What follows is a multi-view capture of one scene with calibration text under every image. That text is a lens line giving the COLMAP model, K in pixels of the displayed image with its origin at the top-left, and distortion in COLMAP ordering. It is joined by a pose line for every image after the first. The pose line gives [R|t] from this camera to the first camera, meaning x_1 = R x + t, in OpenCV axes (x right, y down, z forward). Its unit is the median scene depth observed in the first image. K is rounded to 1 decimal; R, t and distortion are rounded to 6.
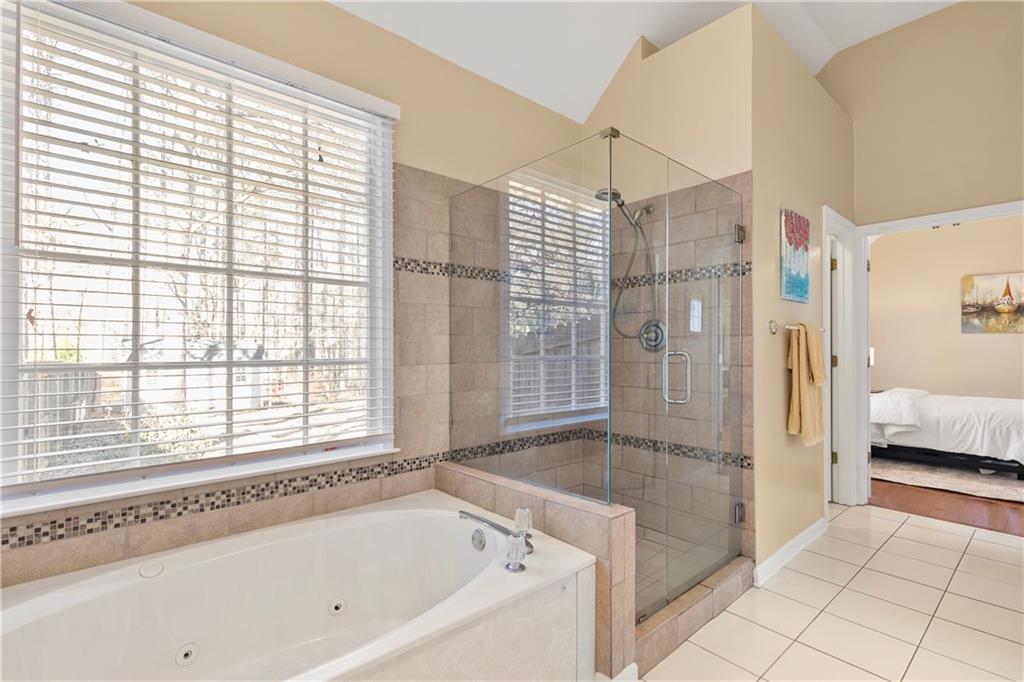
lens RADIAL K [[461.0, 0, 518.6], [0, 461.0, 345.8], [0, 0, 1]] dist [0.009769, 0.000081]
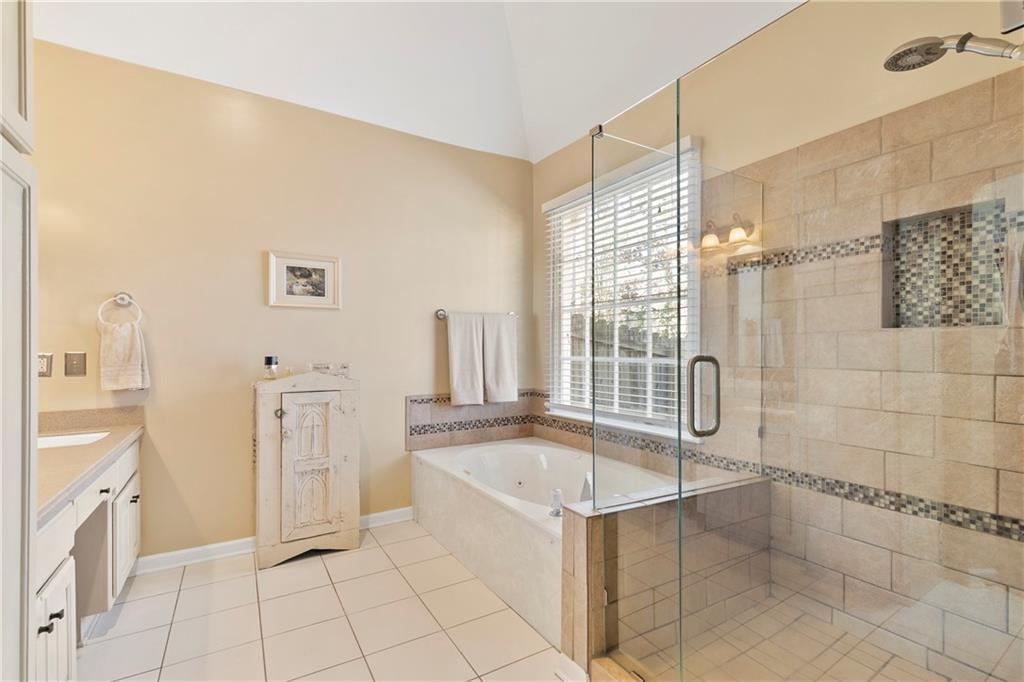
lens RADIAL K [[461.0, 0, 515.9], [0, 461.0, 347.6], [0, 0, 1]] dist [0.009769, 0.000081]
pose [[-0.164411, -0.004214, -0.986383, 0.820784], [0.009307, 0.999940, -0.005823, 0.001105], [0.986348, -0.010138, -0.164362, 0.677976]]
